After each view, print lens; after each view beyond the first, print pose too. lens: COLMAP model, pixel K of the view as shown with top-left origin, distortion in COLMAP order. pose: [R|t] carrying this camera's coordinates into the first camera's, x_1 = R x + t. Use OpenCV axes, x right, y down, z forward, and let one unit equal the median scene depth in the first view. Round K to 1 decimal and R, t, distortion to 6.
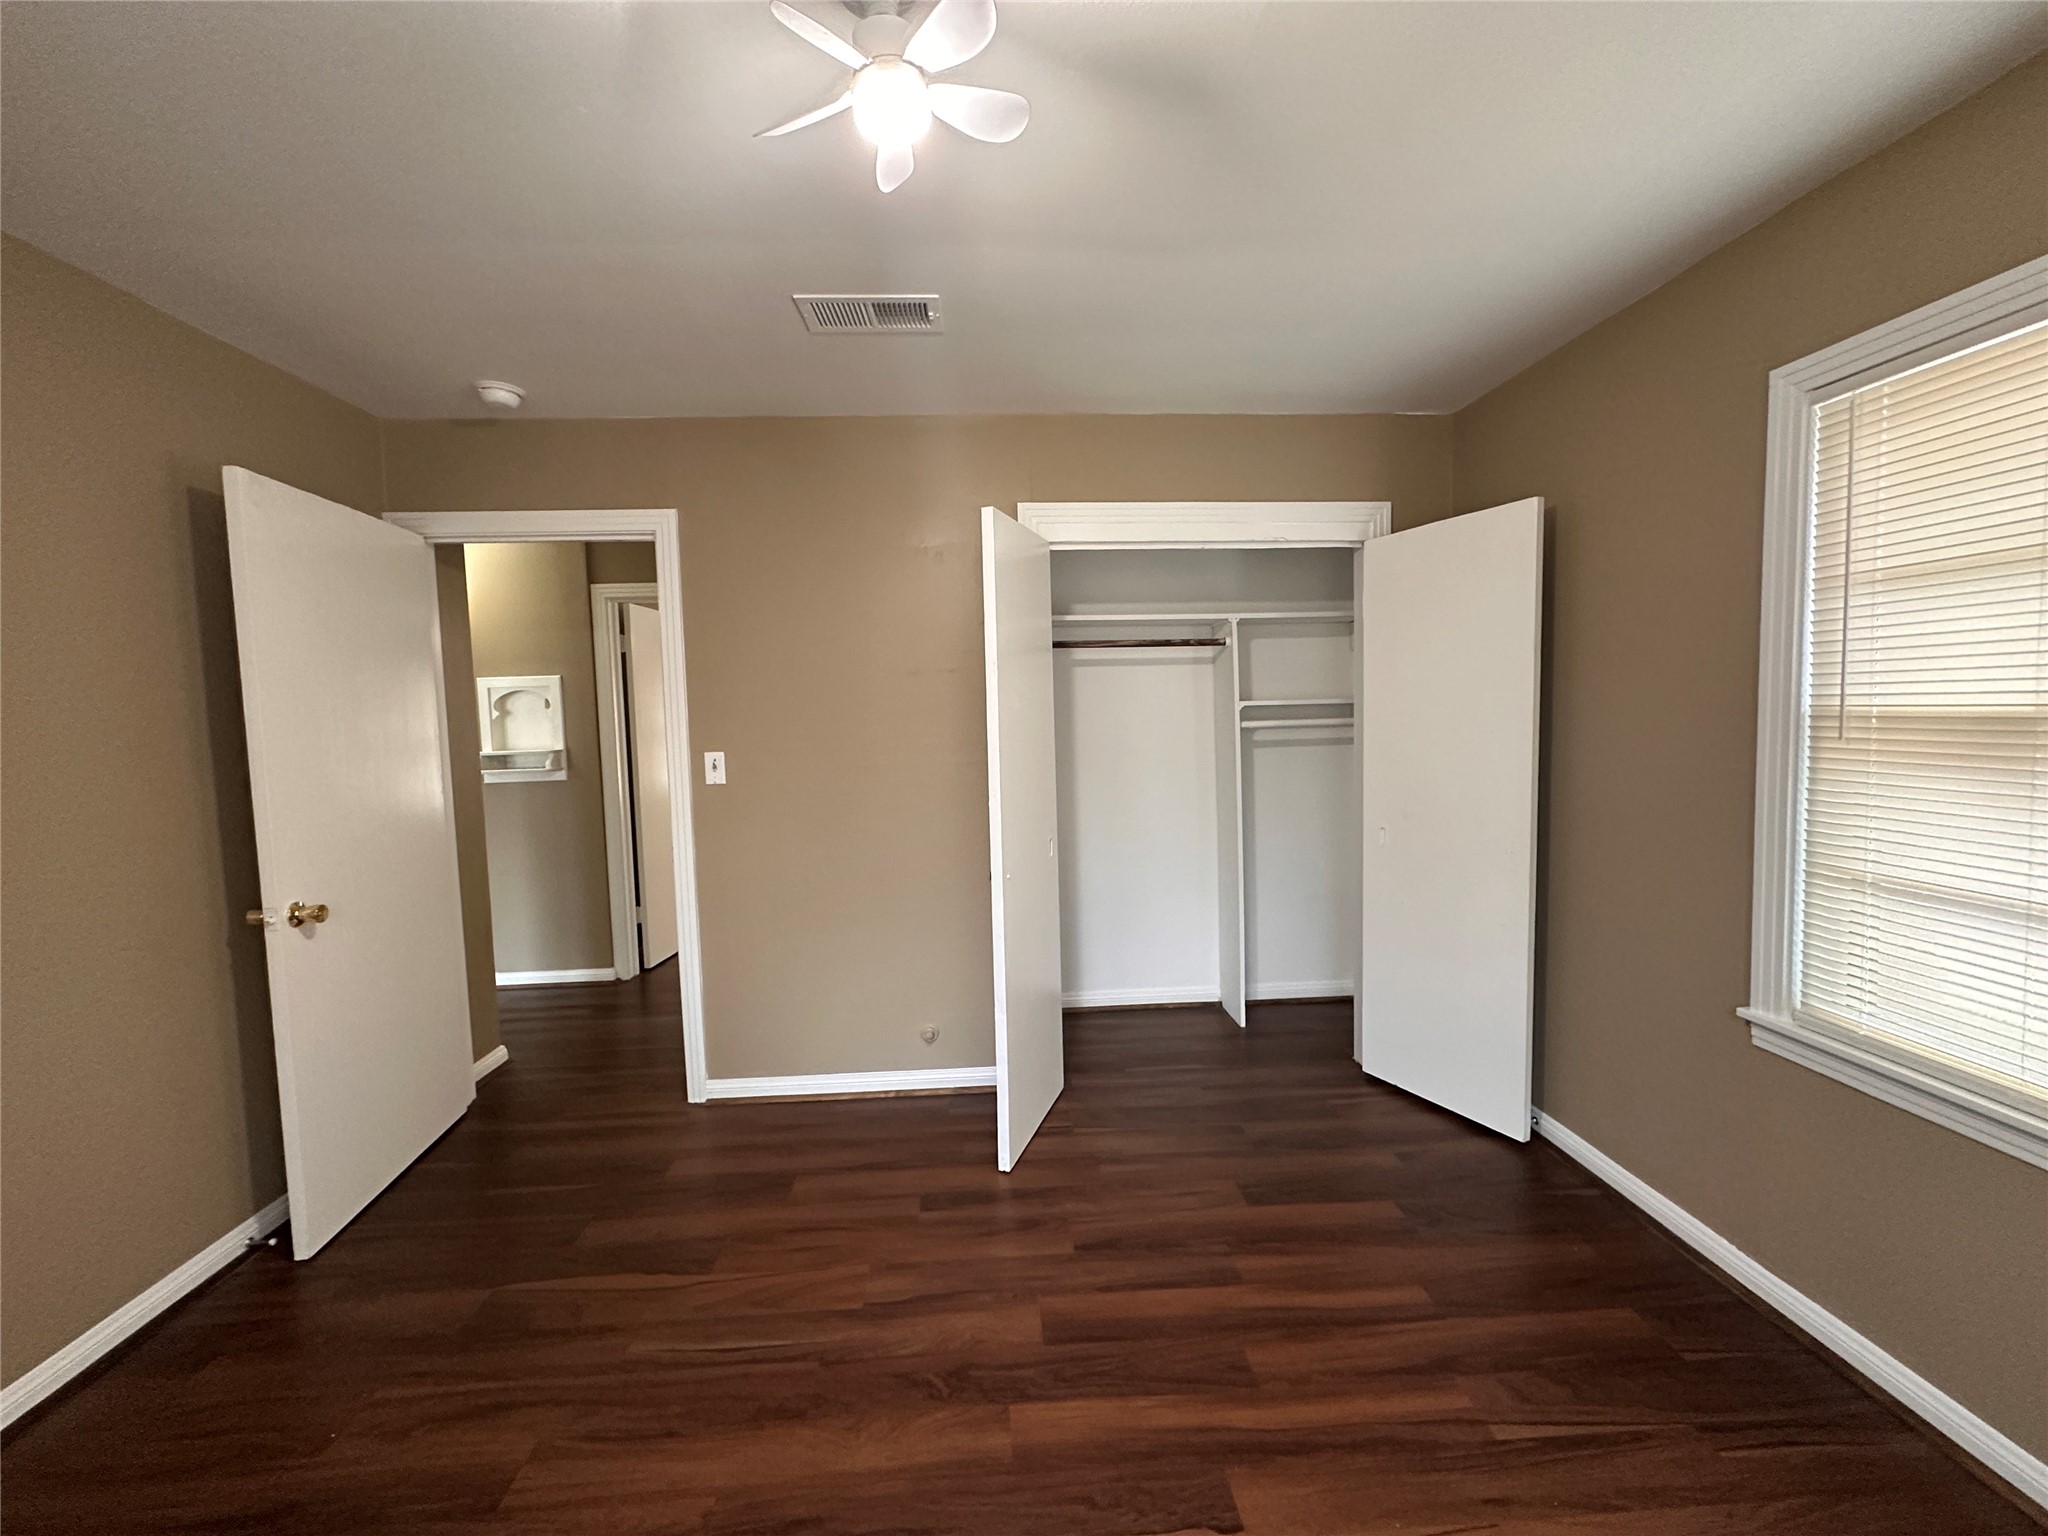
lens RADIAL K [[832.3, 0, 1017.2], [0, 832.3, 760.8], [0, 0, 1]] dist [-0.001277, -0.000427]
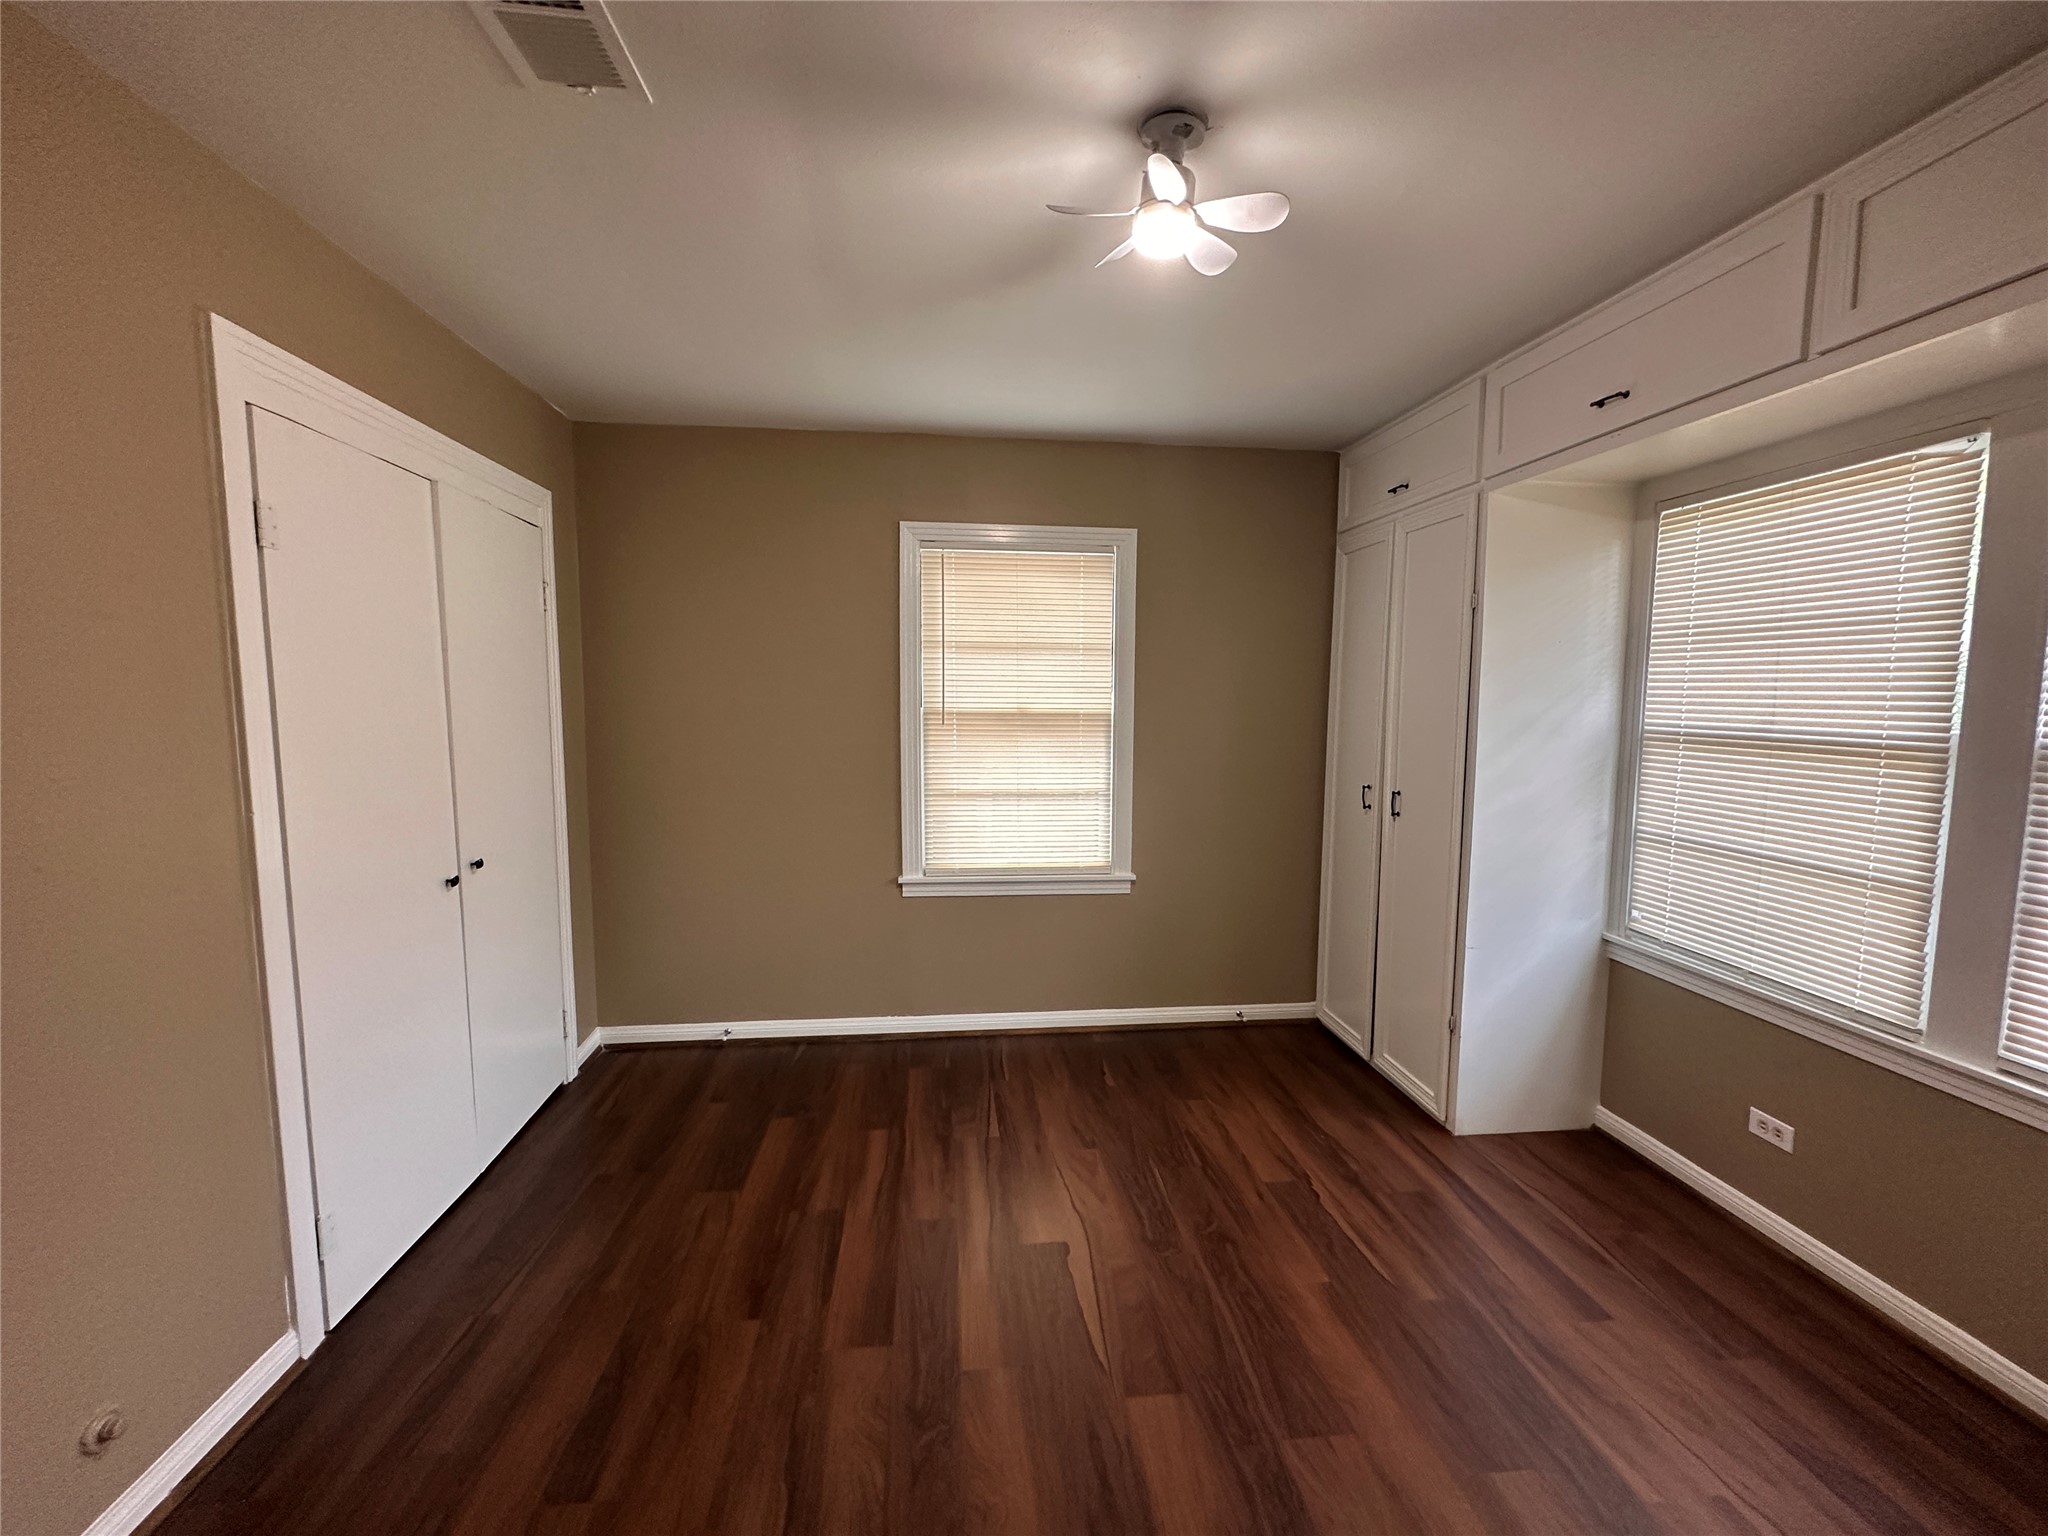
lens RADIAL K [[832.3, 0, 1026.5], [0, 832.3, 749.6], [0, 0, 1]] dist [-0.001277, -0.000427]
pose [[-0.054535, -0.054005, 0.997050, -0.927313], [0.053215, 0.996960, 0.056911, -0.062496], [-0.997093, 0.056162, -0.051495, 0.839088]]
